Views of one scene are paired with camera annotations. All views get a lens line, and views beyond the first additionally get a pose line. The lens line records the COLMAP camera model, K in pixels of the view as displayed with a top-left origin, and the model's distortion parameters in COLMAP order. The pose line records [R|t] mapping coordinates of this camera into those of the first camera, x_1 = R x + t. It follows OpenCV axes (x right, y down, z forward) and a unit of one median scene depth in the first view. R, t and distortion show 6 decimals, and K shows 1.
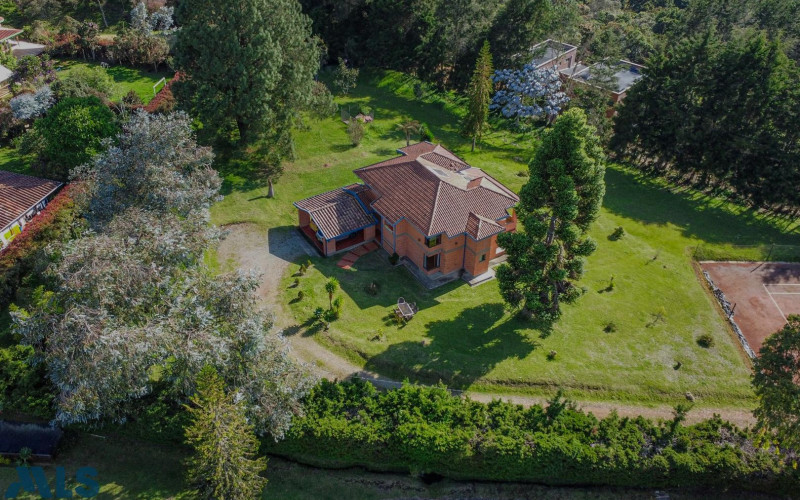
lens RADIAL K [[692.7, 0, 376.4], [0, 692.7, 249.3], [0, 0, 1]] dist [-0.019414, -0.012734]
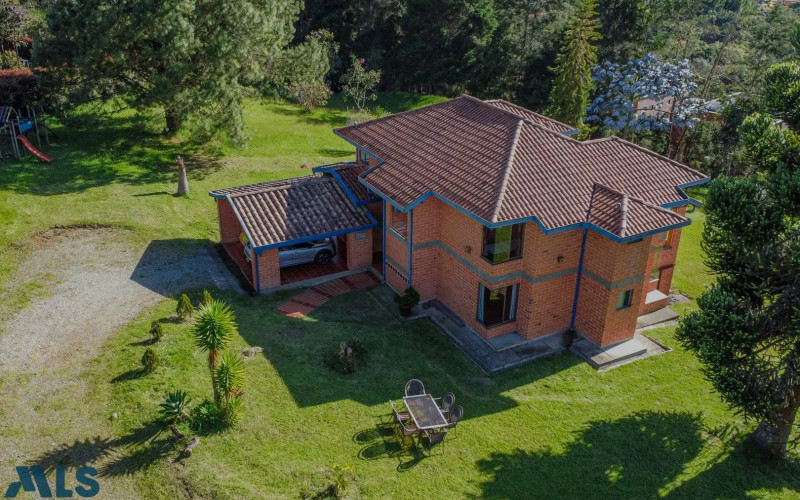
lens RADIAL K [[692.7, 0, 376.4], [0, 692.7, 249.3], [0, 0, 1]] dist [-0.019414, -0.012734]
pose [[0.997017, 0.037967, -0.067204, 0.035361], [-0.050939, 0.977787, -0.203316, 0.073365], [0.057992, 0.206133, 0.976804, 0.597679]]
